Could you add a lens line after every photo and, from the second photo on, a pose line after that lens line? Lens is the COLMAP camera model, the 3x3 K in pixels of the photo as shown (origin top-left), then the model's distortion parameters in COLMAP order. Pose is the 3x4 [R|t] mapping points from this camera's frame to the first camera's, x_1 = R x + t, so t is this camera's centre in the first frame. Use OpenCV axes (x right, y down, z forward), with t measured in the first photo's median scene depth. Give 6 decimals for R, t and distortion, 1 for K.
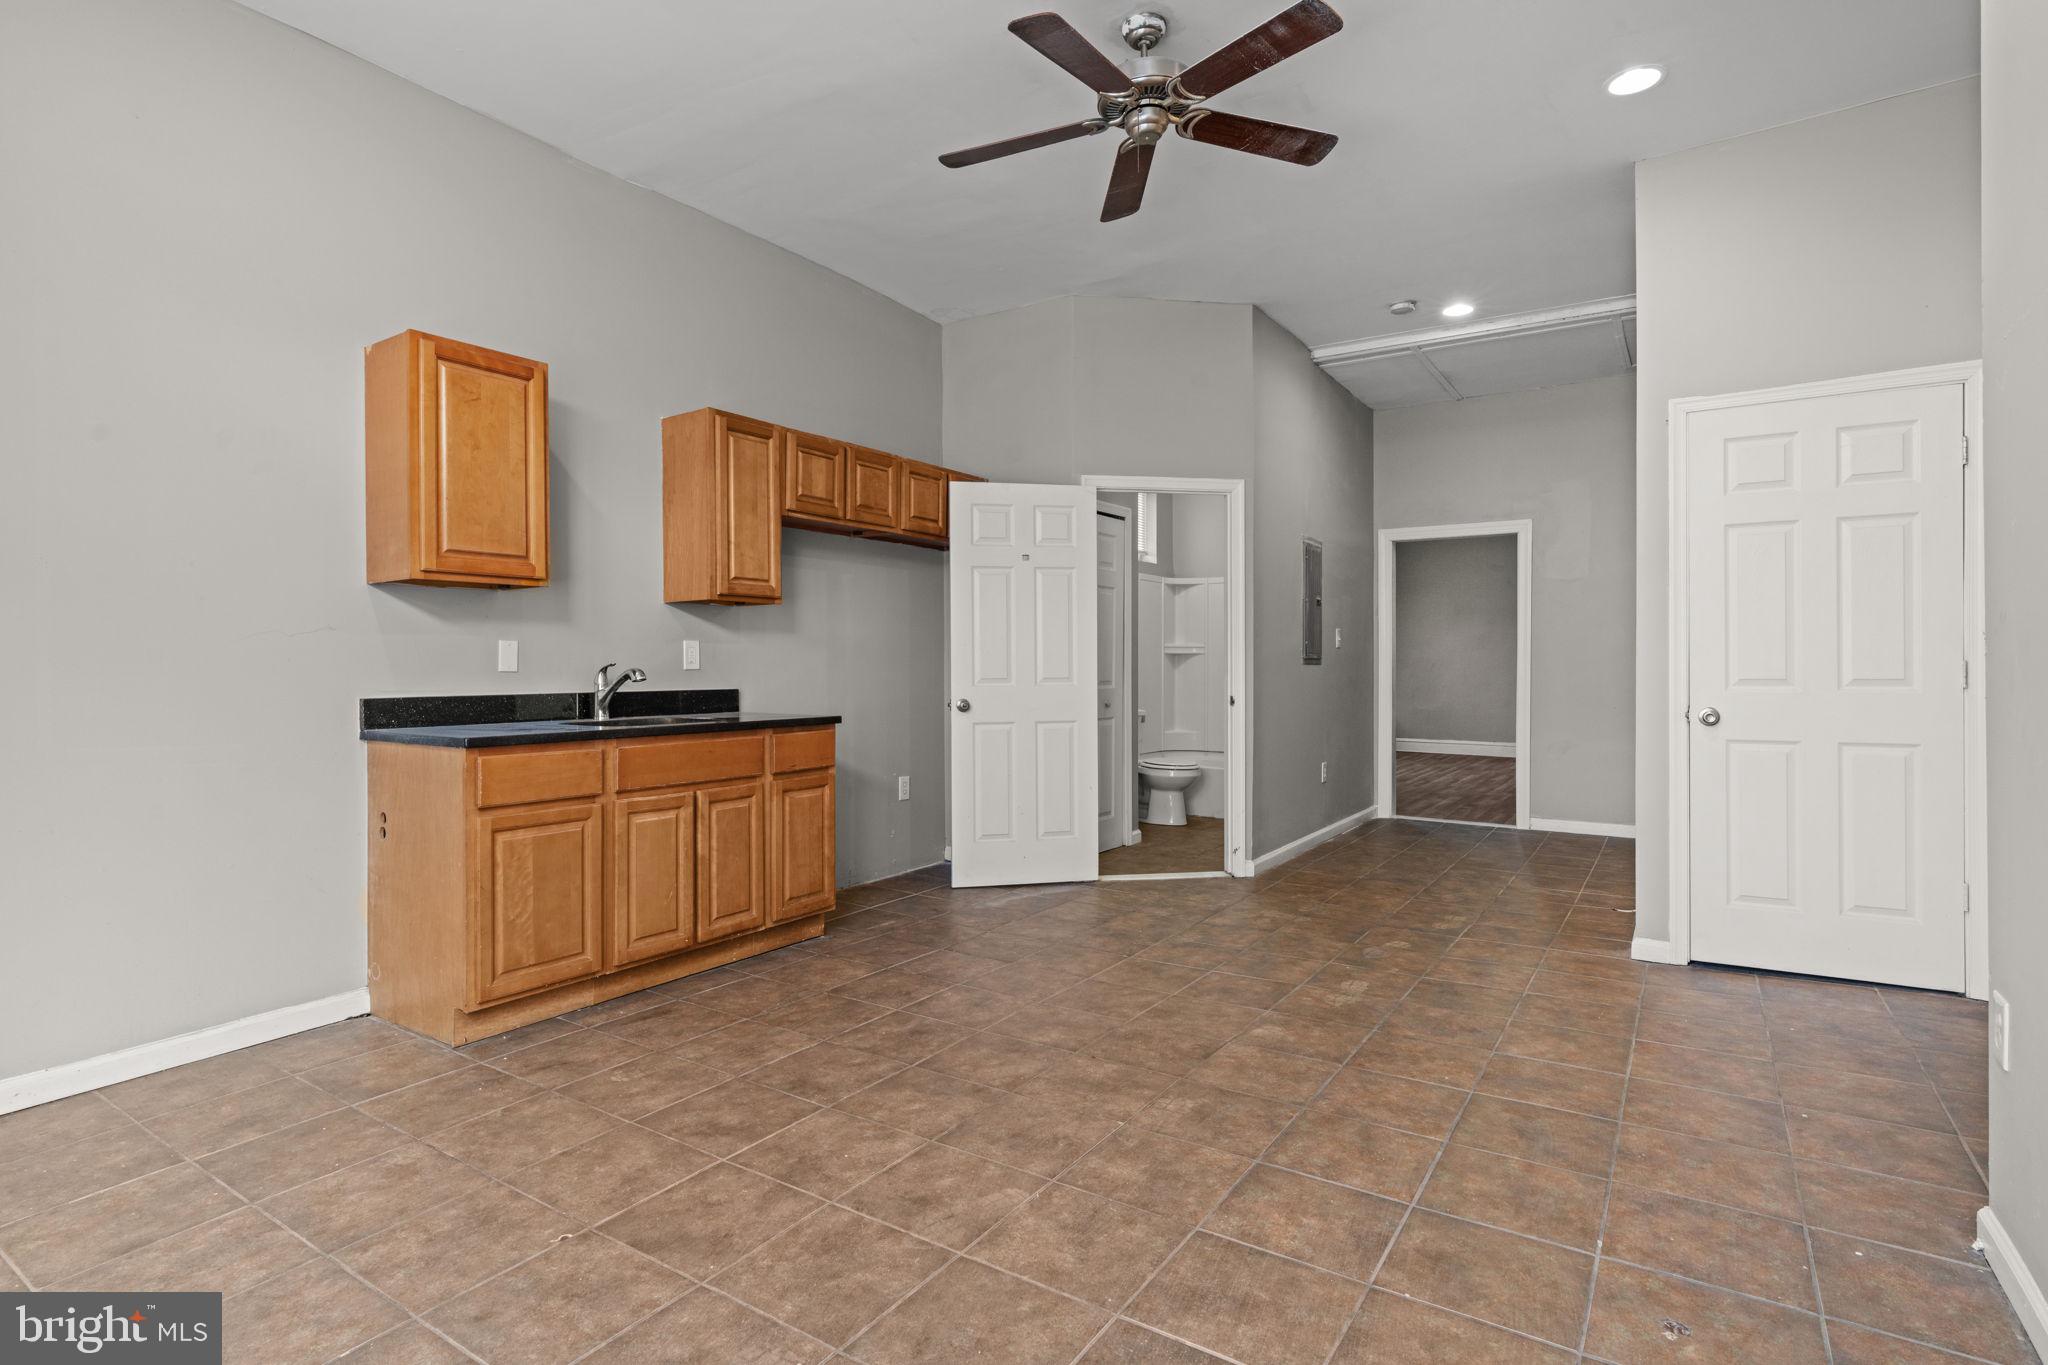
lens RADIAL K [[1016.1, 0, 1019.6], [0, 1016.1, 670.6], [0, 0, 1]] dist [-0.000261, 0.000199]
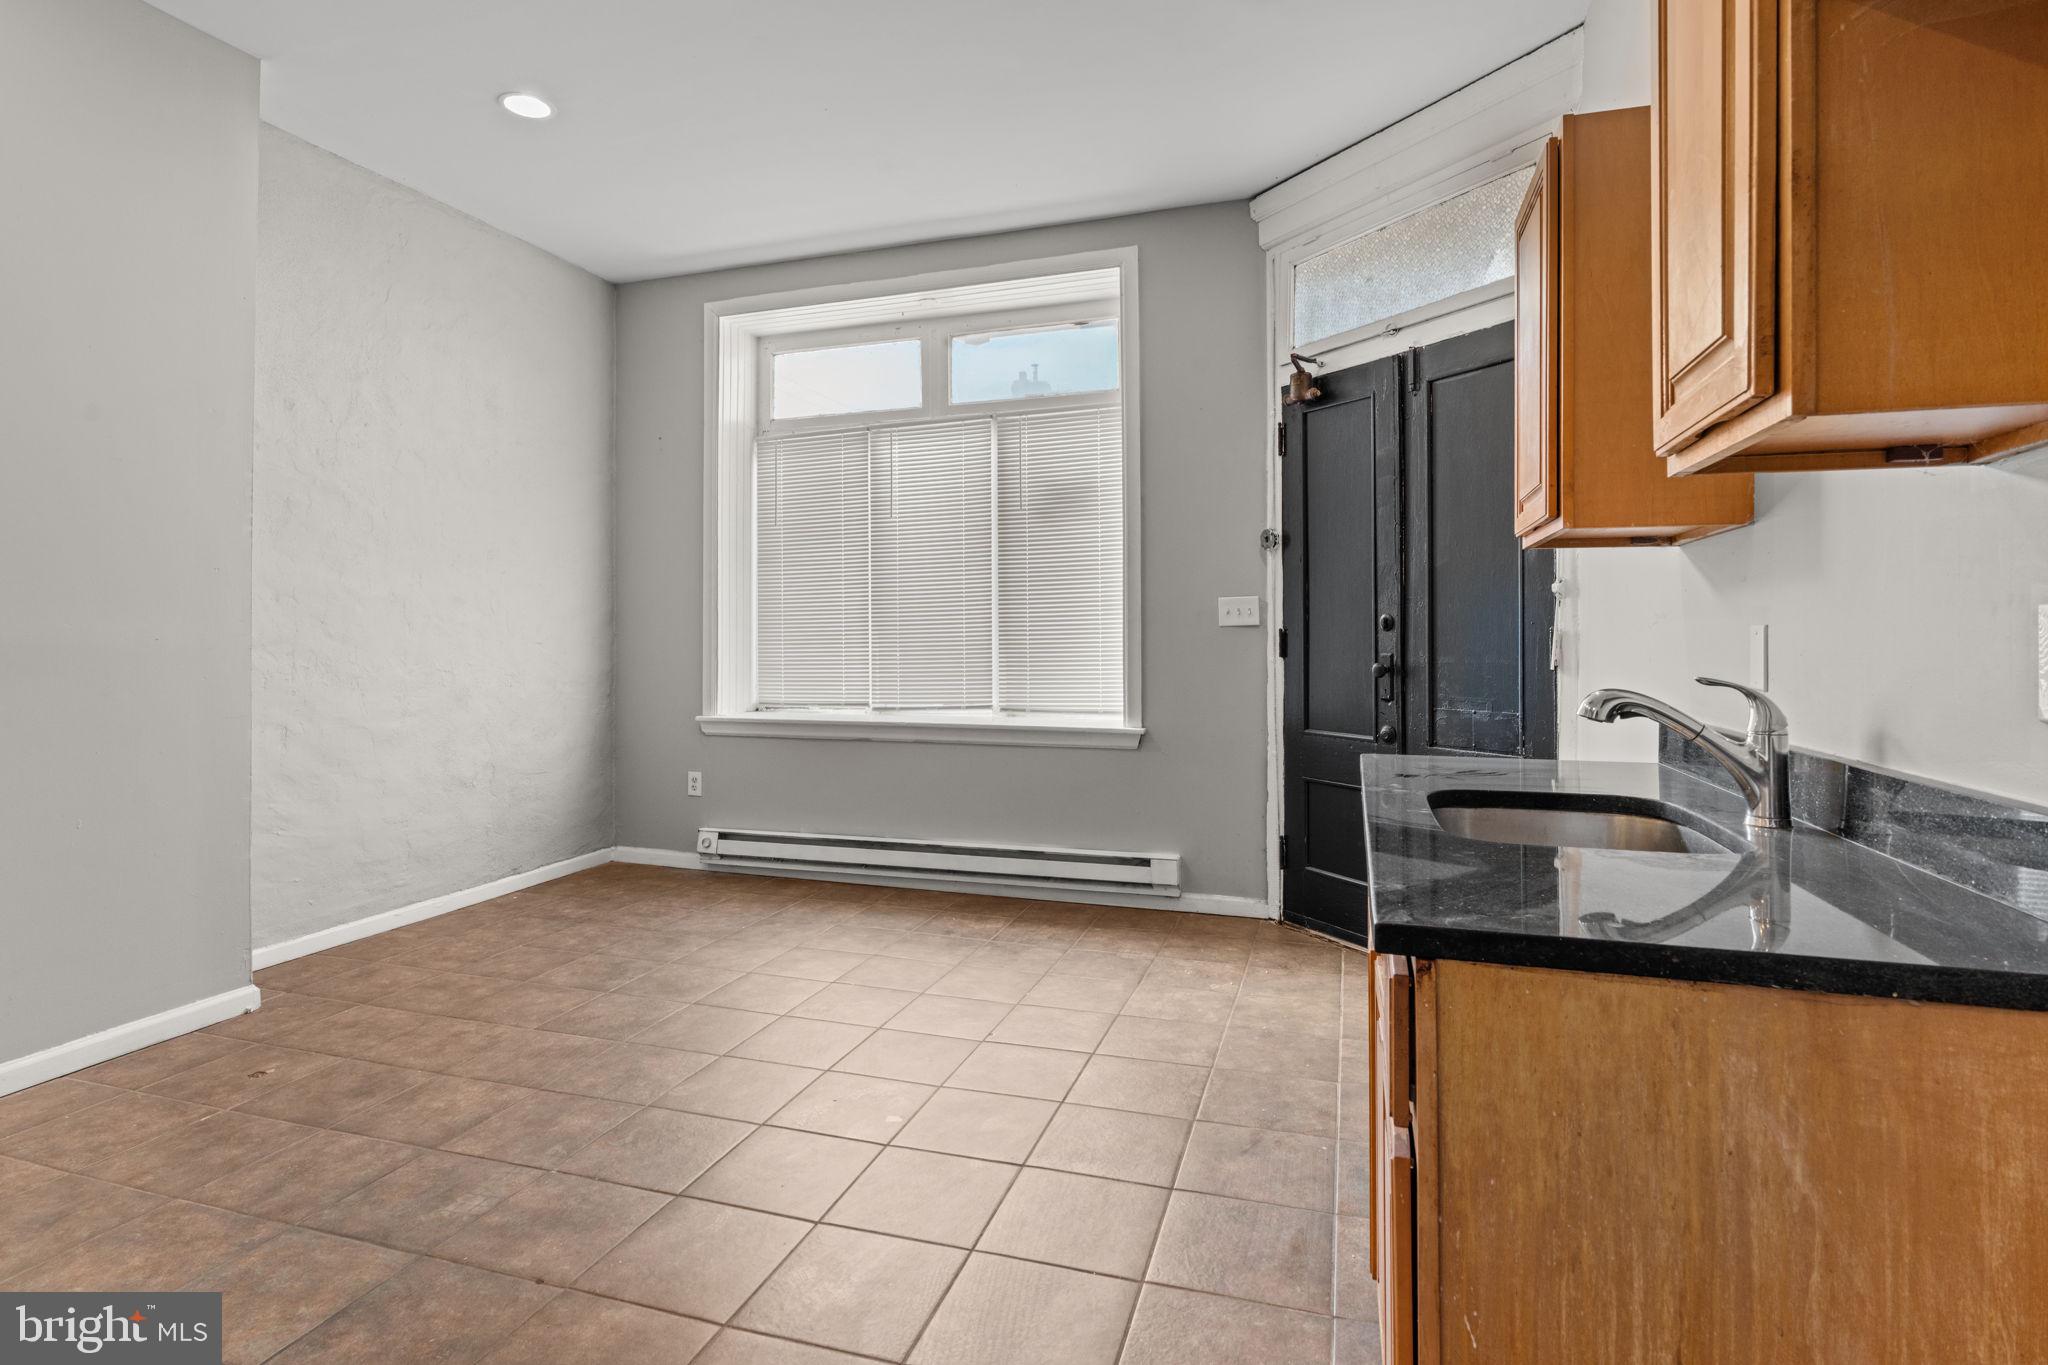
lens RADIAL K [[1036.1, 0, 1022.0], [0, 1036.1, 624.8], [0, 0, 1]] dist [-0.001053, 0.000819]
pose [[-0.960193, -0.001013, -0.279336, -0.037760], [0.001843, 0.999949, -0.009962, -0.032119], [0.279332, -0.010080, -0.960142, 1.719413]]
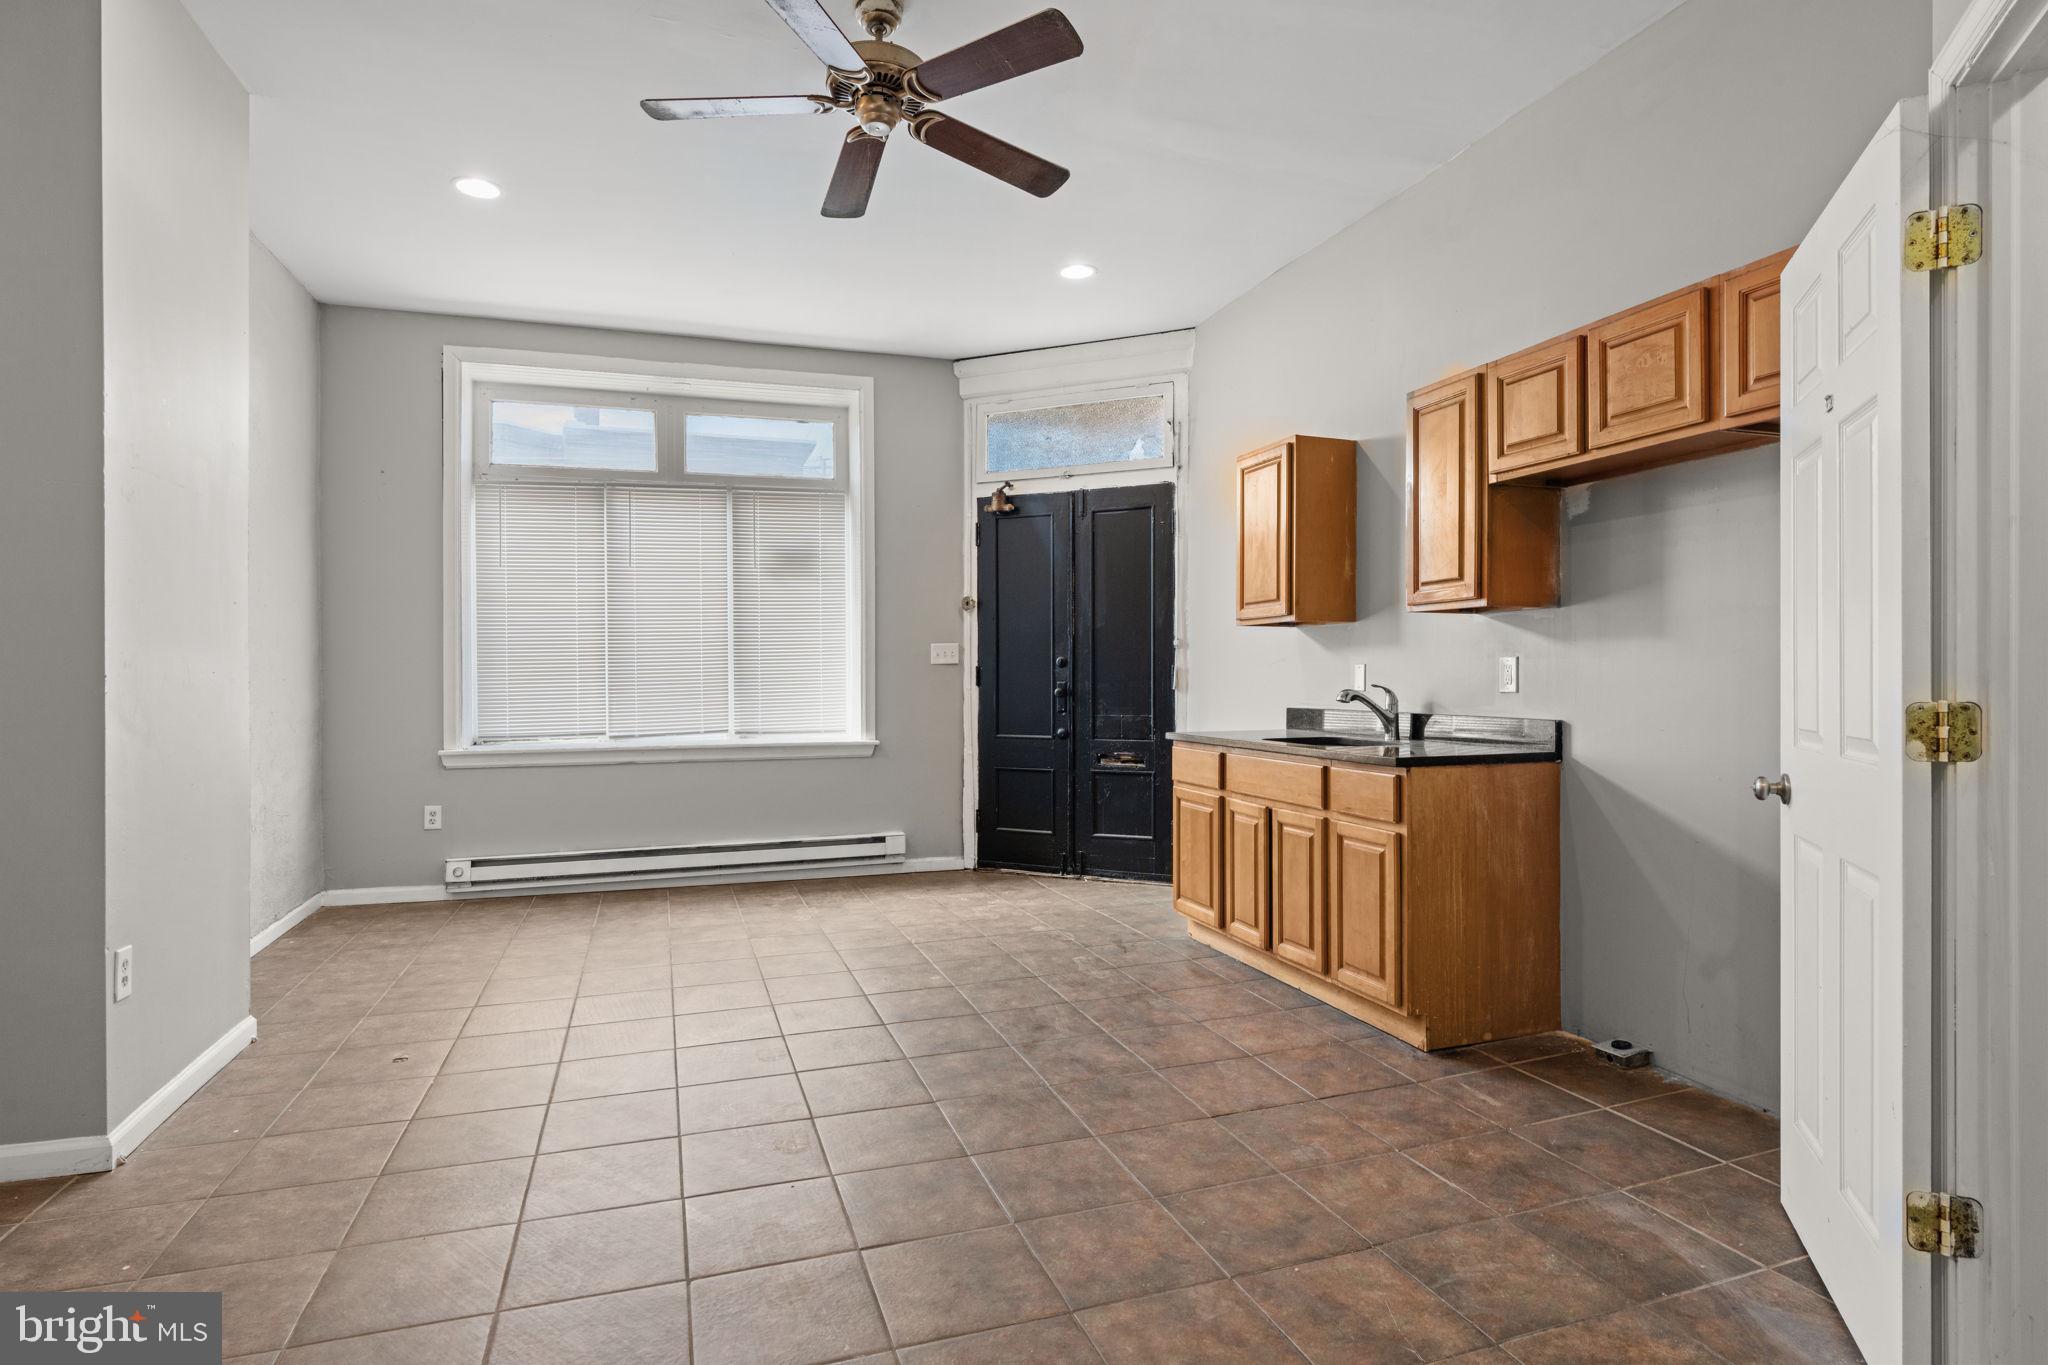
lens RADIAL K [[1040.0, 0, 1018.9], [0, 1040.0, 677.8], [0, 0, 1]] dist [-0.001890, 0.000145]
pose [[-0.603529, 0.005907, -0.797319, 0.854531], [0.003278, 0.999982, 0.004928, -0.026751], [0.797334, 0.000361, -0.603538, 1.762609]]
